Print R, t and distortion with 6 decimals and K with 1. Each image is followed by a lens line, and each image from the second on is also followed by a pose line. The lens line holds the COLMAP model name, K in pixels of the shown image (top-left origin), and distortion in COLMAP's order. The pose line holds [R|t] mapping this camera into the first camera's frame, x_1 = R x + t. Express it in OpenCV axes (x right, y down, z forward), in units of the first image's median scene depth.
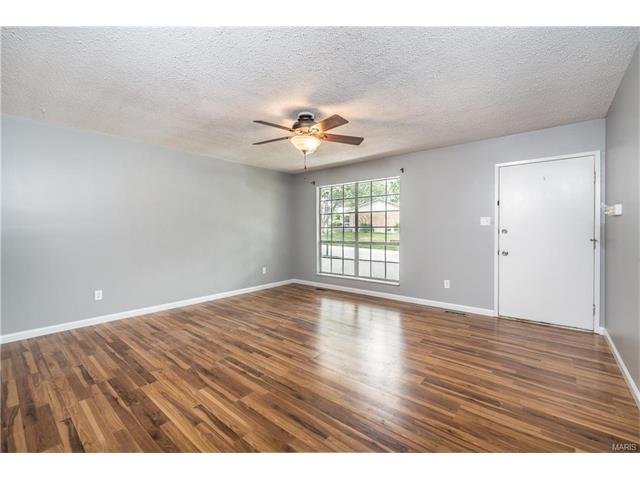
lens RADIAL K [[281.6, 0, 318.6], [0, 281.6, 235.5], [0, 0, 1]] dist [0.016993, -0.000099]
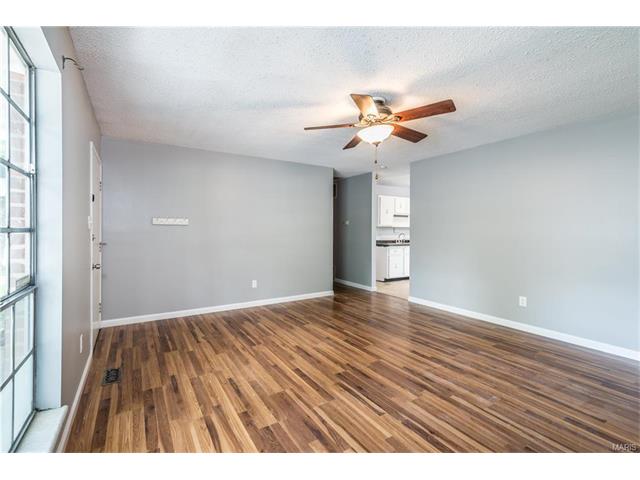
lens RADIAL K [[281.6, 0, 321.0], [0, 281.6, 234.5], [0, 0, 1]] dist [0.016993, -0.000099]
pose [[-0.959278, -0.004691, 0.282424, -0.140407], [0.003974, 0.999539, 0.030098, -0.047792], [-0.282435, 0.029995, -0.958817, 2.049611]]
